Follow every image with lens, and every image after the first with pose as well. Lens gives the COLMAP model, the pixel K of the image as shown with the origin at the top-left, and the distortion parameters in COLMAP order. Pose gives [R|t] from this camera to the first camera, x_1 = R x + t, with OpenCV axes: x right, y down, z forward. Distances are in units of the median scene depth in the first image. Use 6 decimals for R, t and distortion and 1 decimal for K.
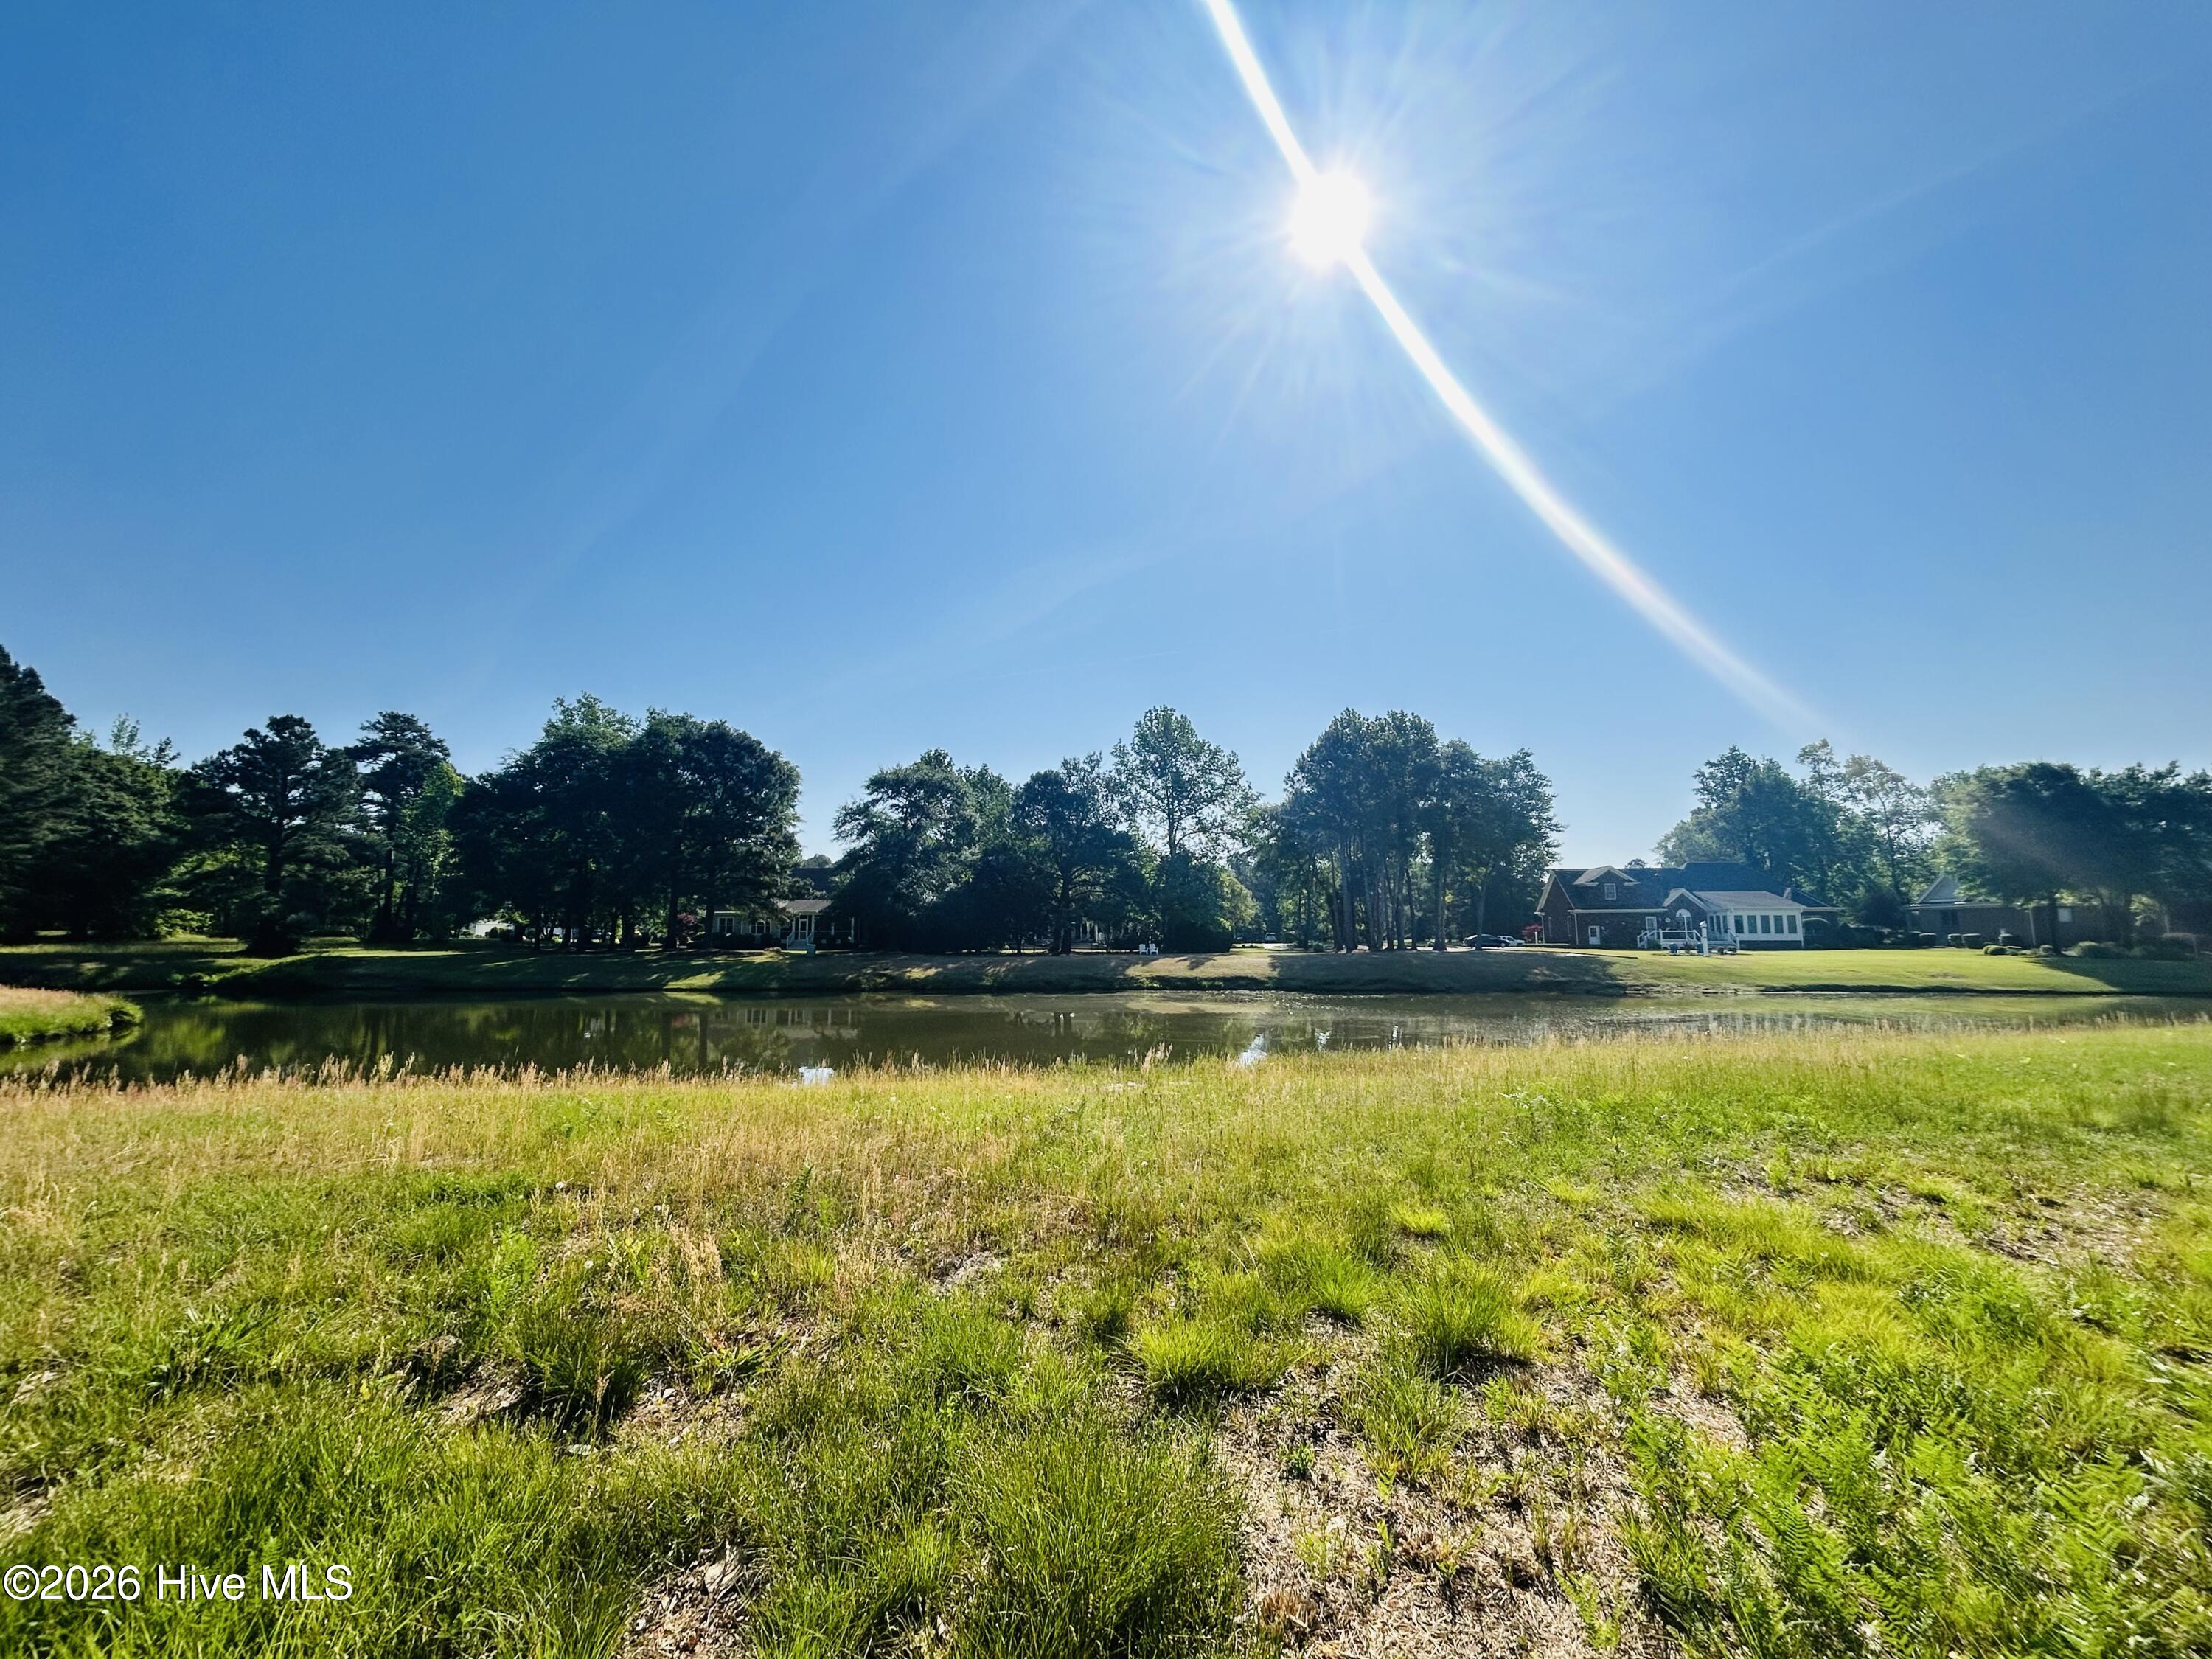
lens RADIAL K [[887.8, 0, 1105.9], [0, 887.8, 826.8], [0, 0, 1]] dist [-0.003819, 0.000671]
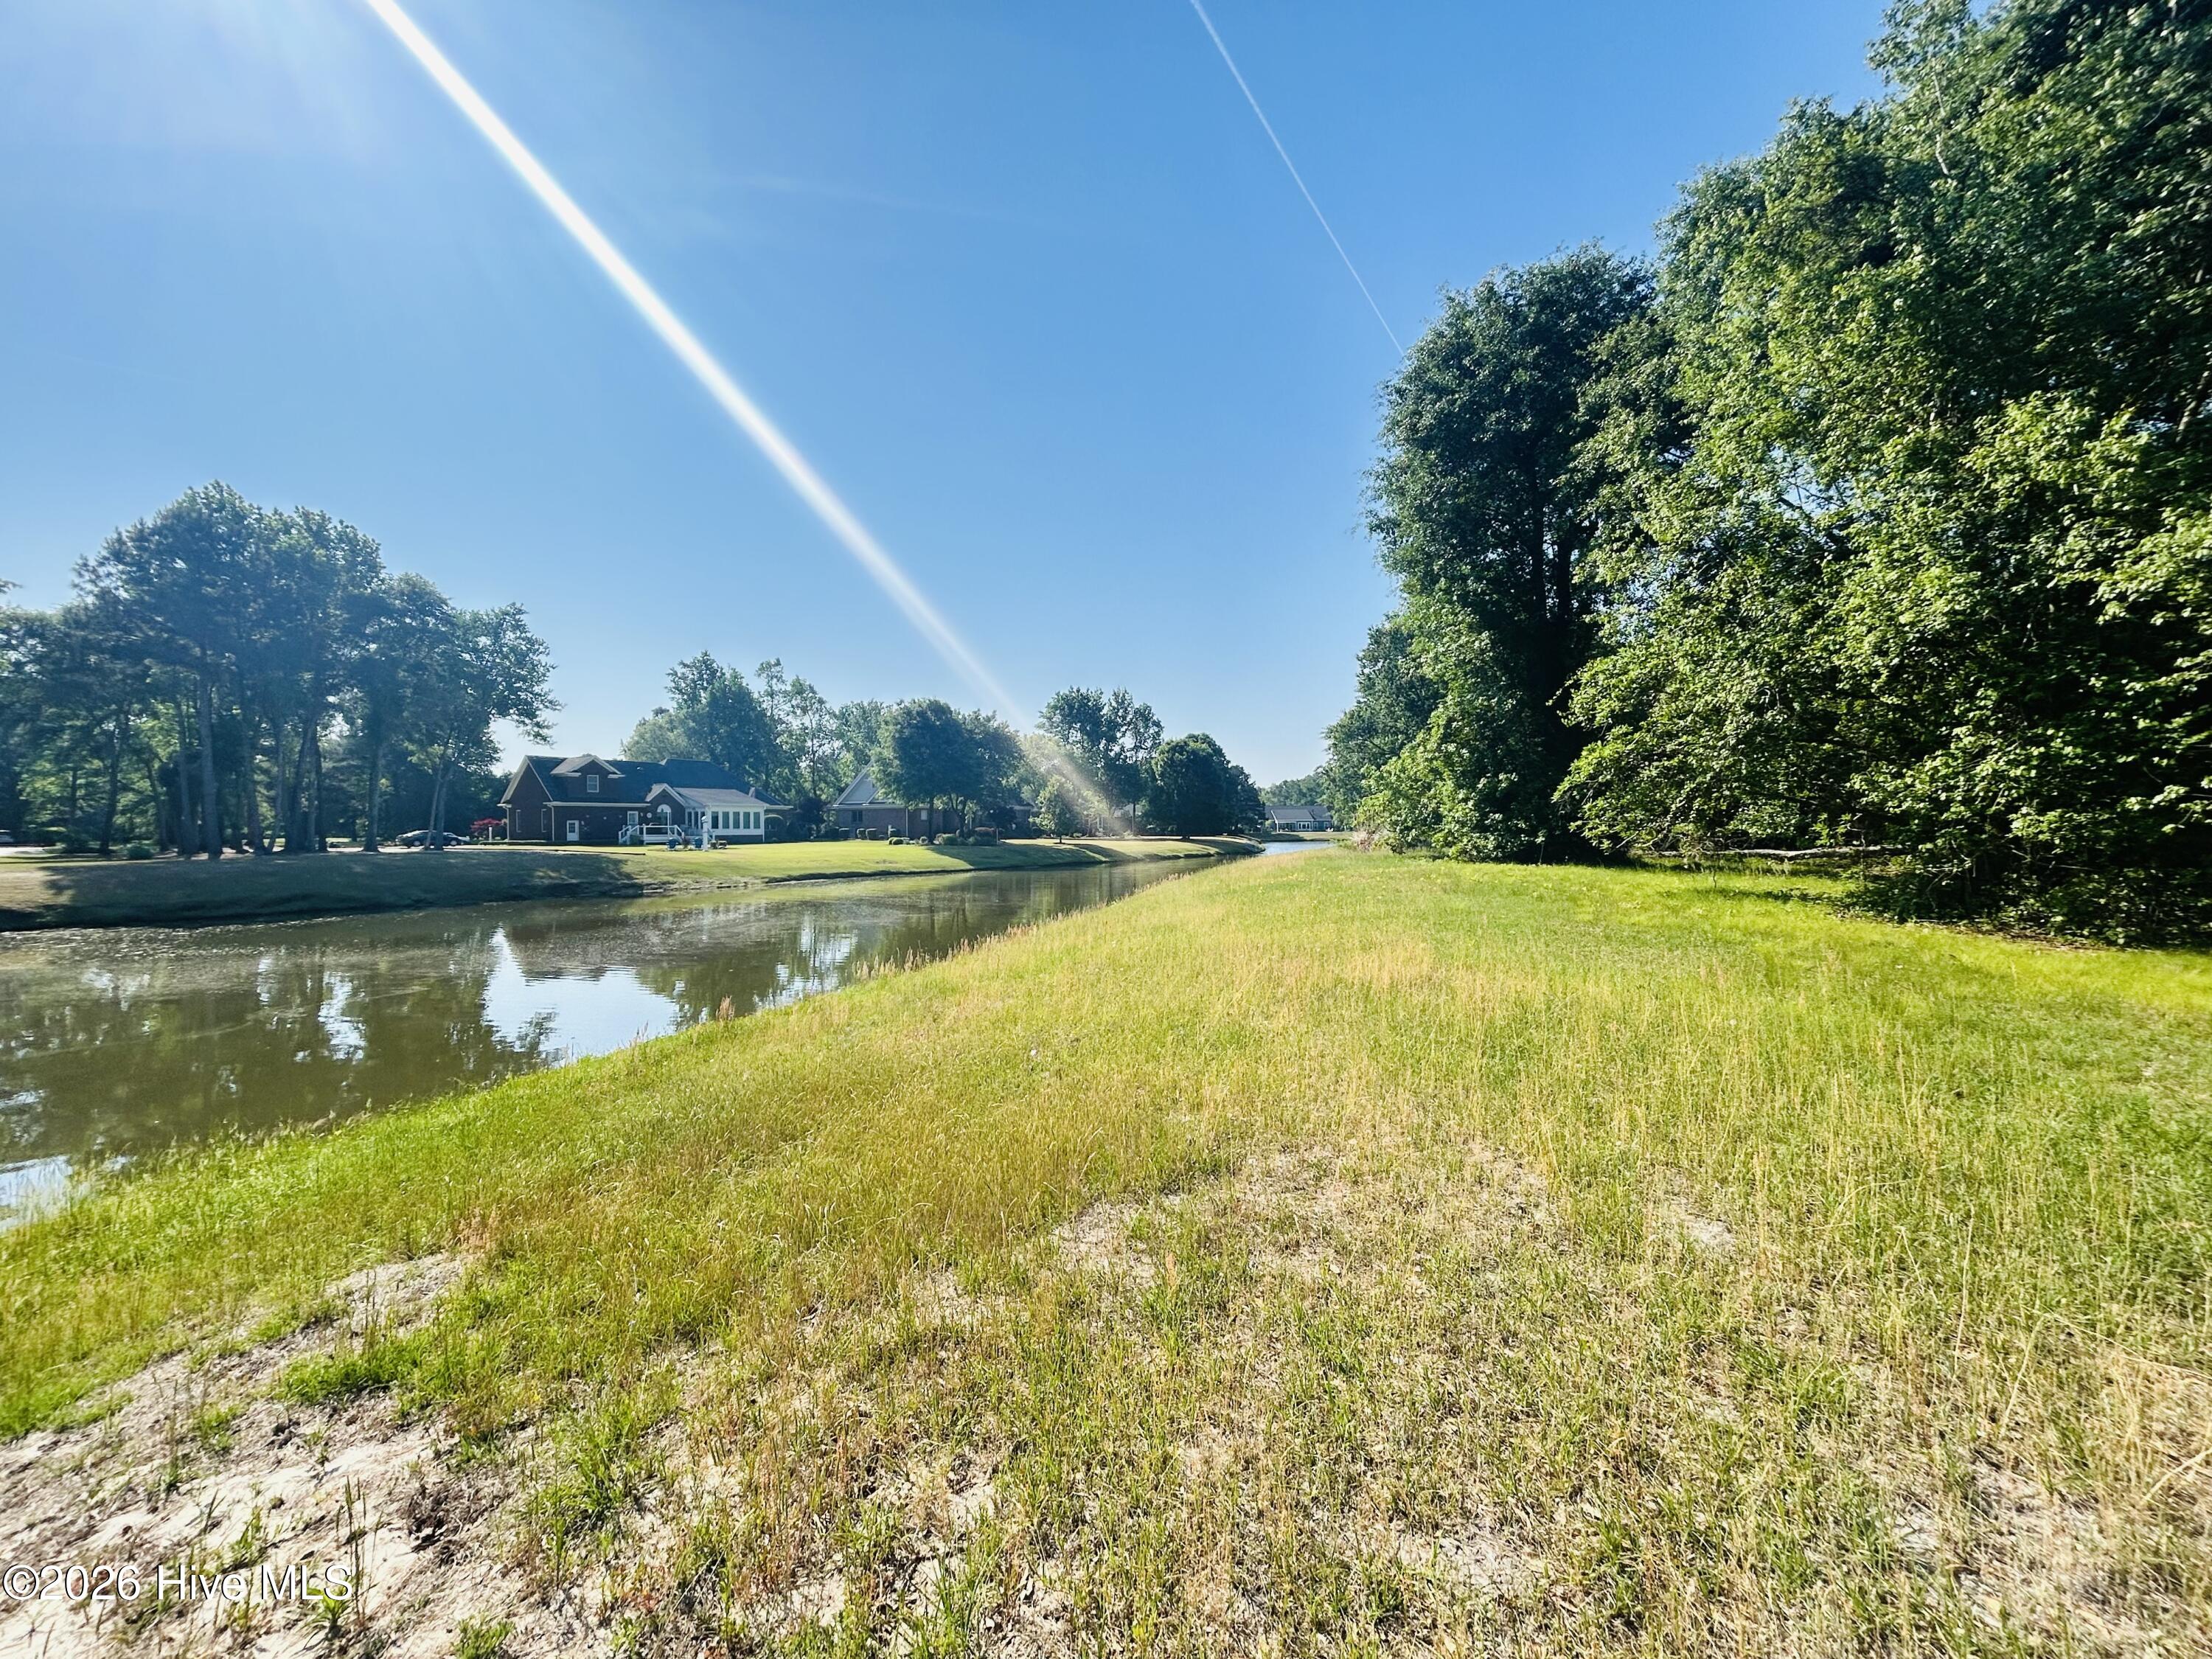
lens RADIAL K [[887.8, 0, 1105.9], [0, 887.8, 826.8], [0, 0, 1]] dist [-0.003819, 0.000671]
pose [[0.459300, 0.000646, 0.888281, -0.002694], [-0.102771, 0.993323, 0.052417, 0.016492], [-0.882316, -0.115364, 0.456299, 0.120630]]
